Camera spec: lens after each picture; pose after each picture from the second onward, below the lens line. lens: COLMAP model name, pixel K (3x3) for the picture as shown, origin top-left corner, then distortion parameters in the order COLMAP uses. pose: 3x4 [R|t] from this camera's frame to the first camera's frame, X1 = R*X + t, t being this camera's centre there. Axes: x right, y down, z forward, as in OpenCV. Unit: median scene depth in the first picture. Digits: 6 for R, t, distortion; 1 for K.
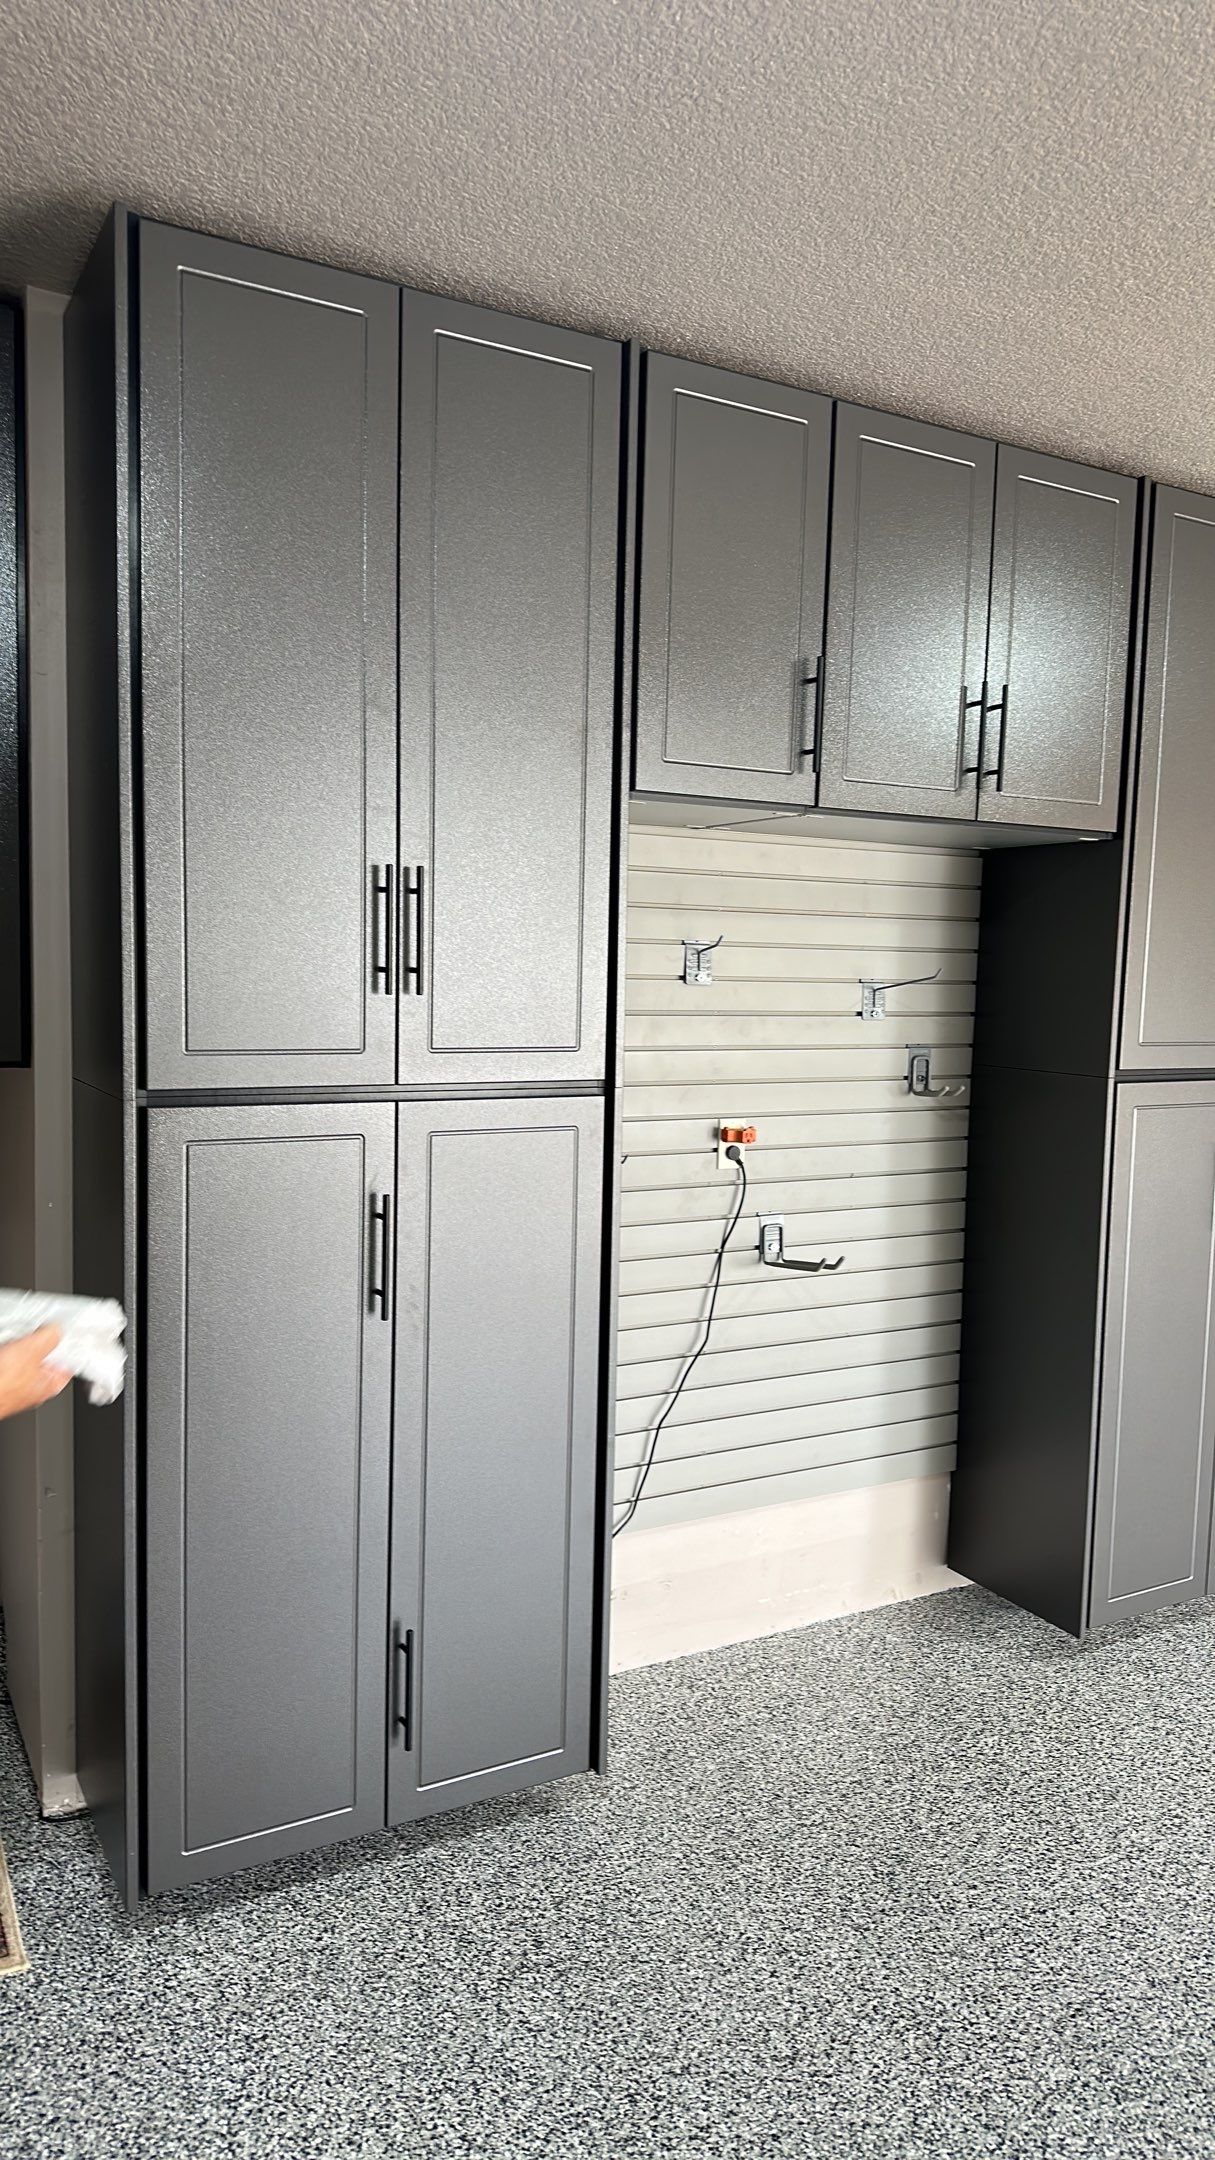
lens RADIAL K [[1439.0, 0, 610.2], [0, 1439.0, 1087.2], [0, 0, 1]] dist [-0.001408, -0.003987]
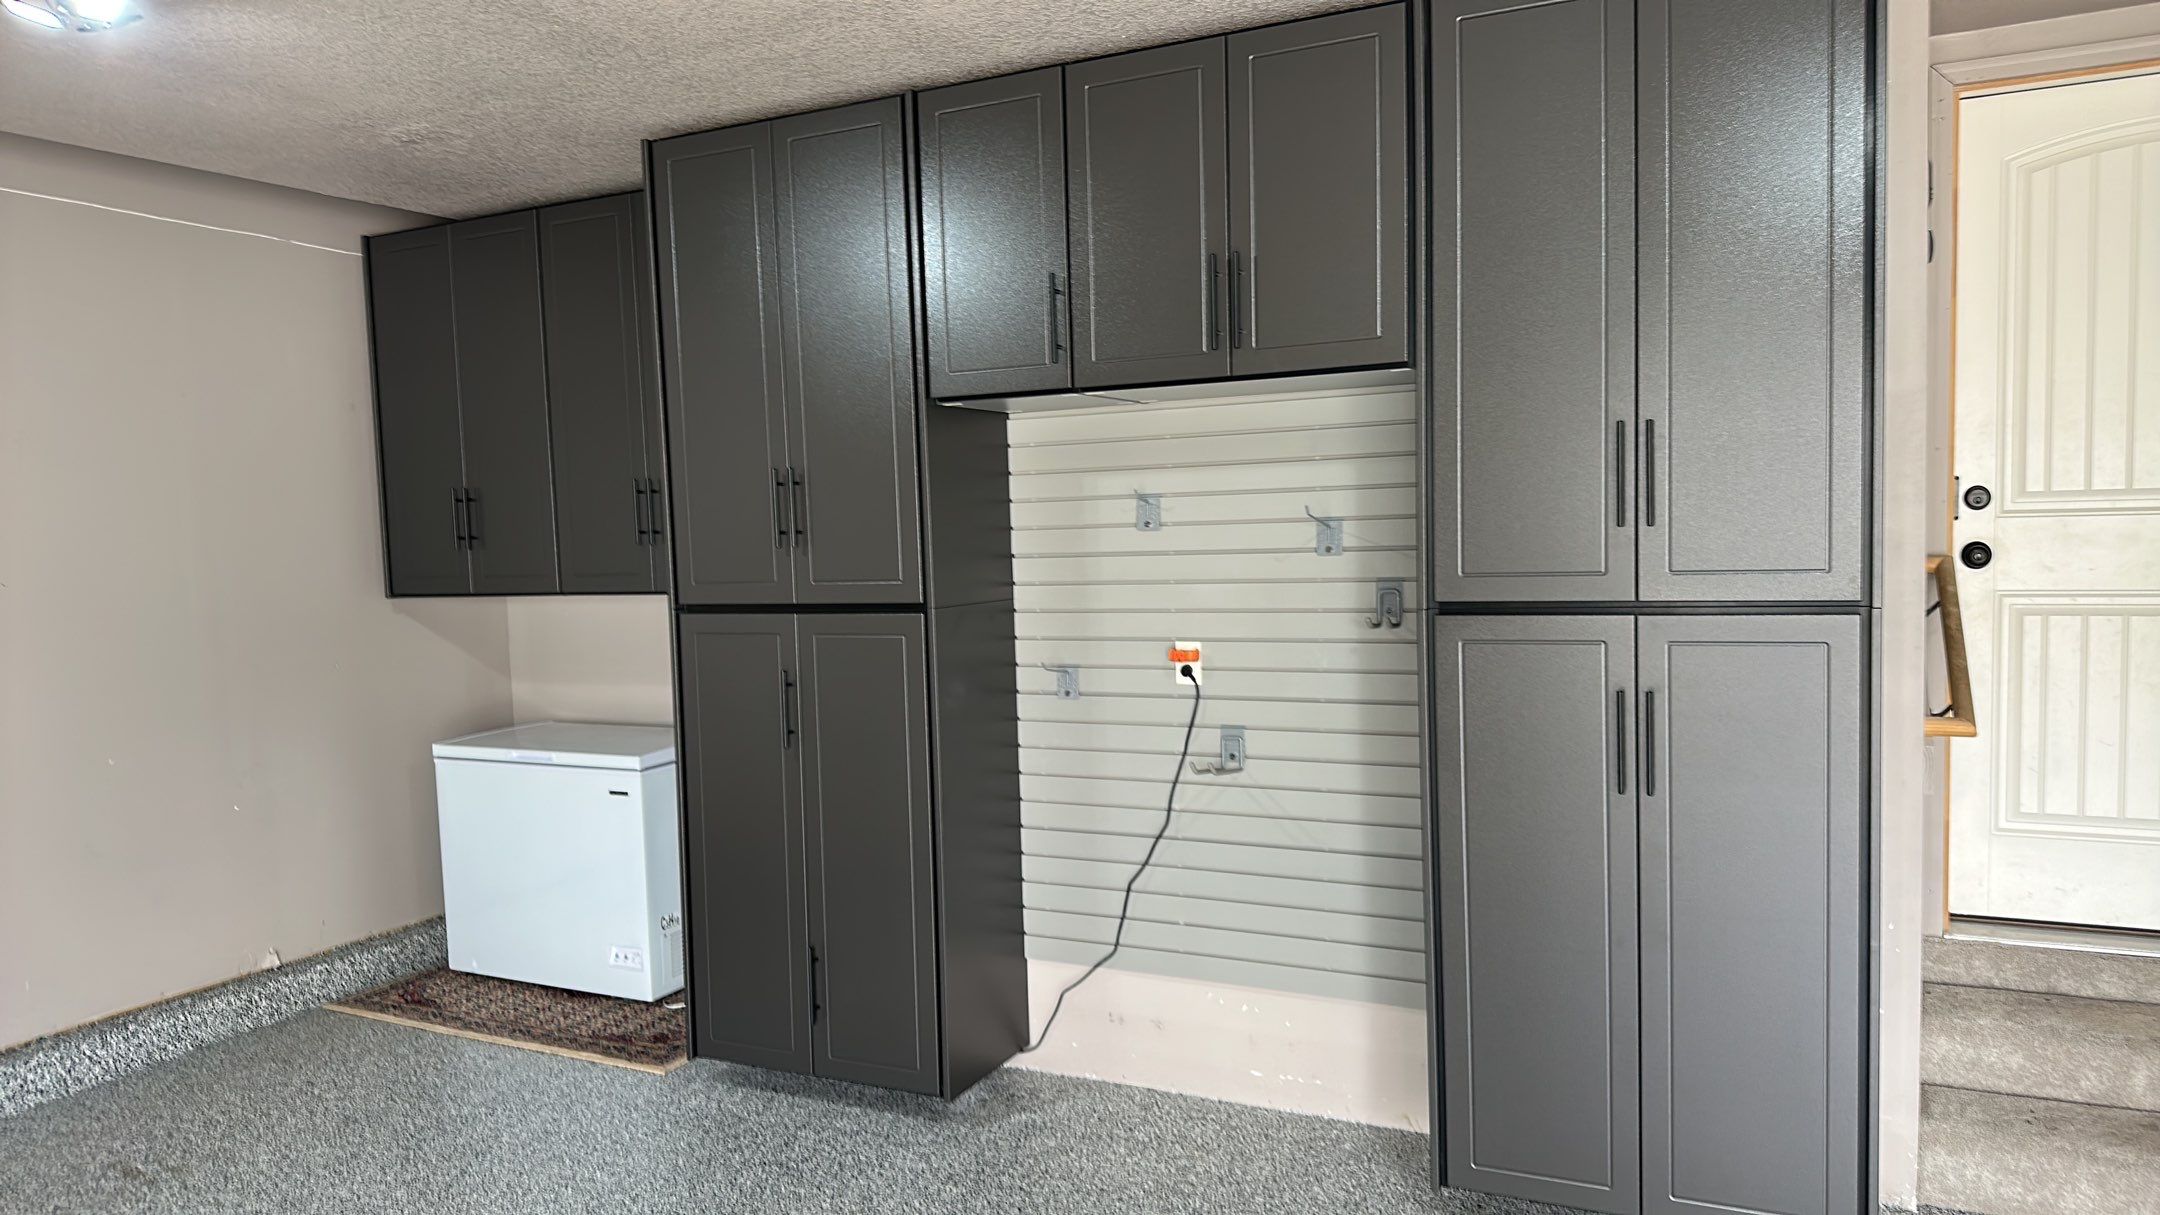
lens RADIAL K [[1403.9, 0, 1080.6], [0, 1403.9, 620.1], [0, 0, 1]] dist [0.002205, -0.000652]
pose [[0.577160, 0.014293, -0.816506, 0.984170], [-0.026383, 0.999651, -0.001150, 0.007718], [0.816205, 0.022206, 0.577336, 0.263819]]
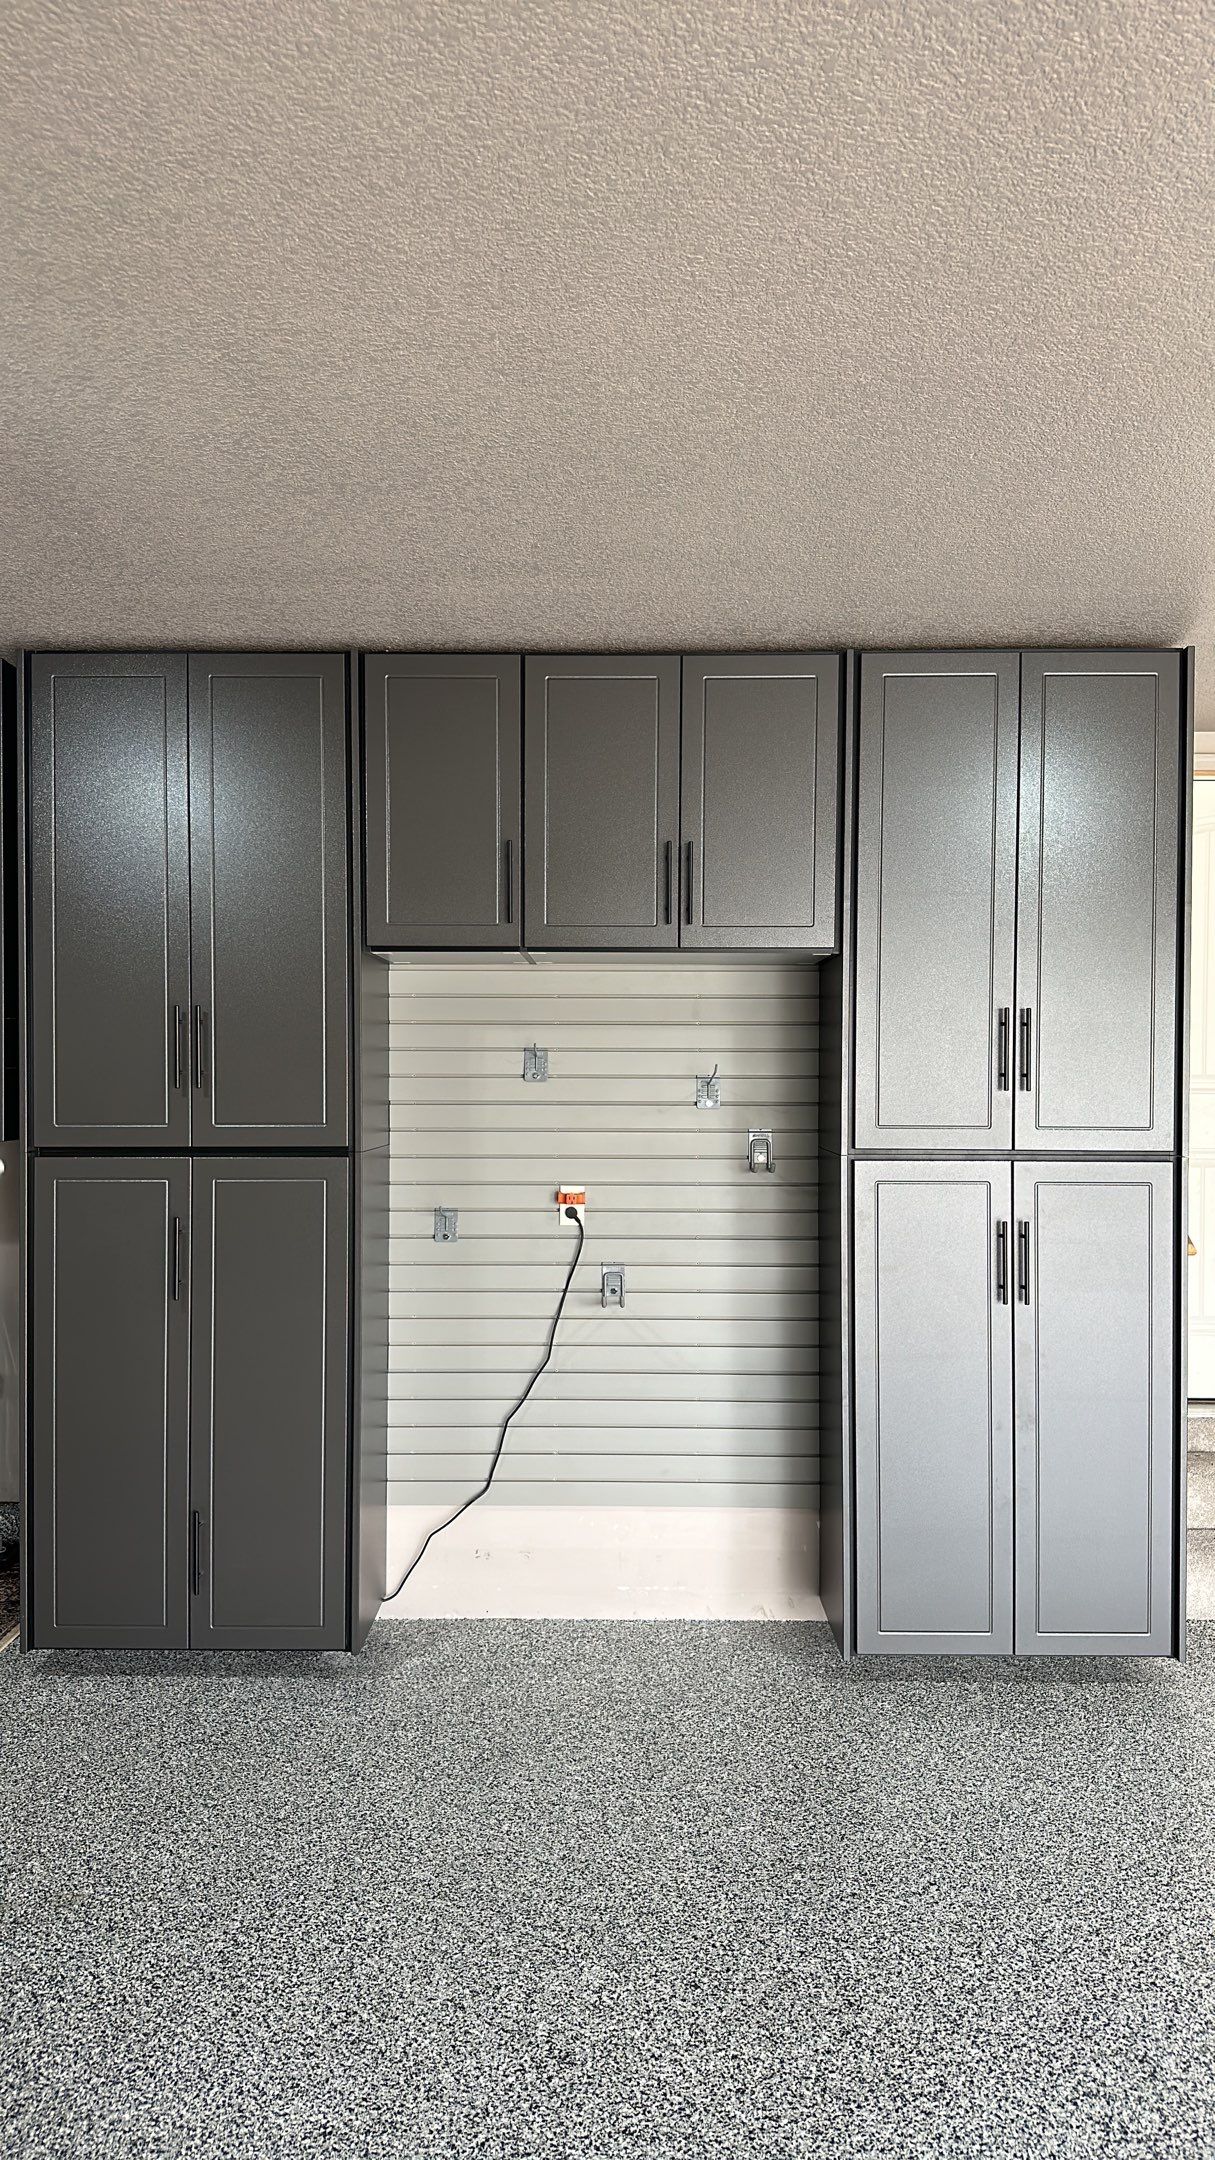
lens RADIAL K [[1429.6, 0, 607.5], [0, 1429.6, 1080.0], [0, 0, 1]] dist [0.004605, -0.006976]
pose [[0.872088, -0.018191, -0.489011, 0.739954], [-0.025032, 0.996342, -0.081705, 0.031292], [0.488709, 0.083494, 0.868442, -0.094272]]
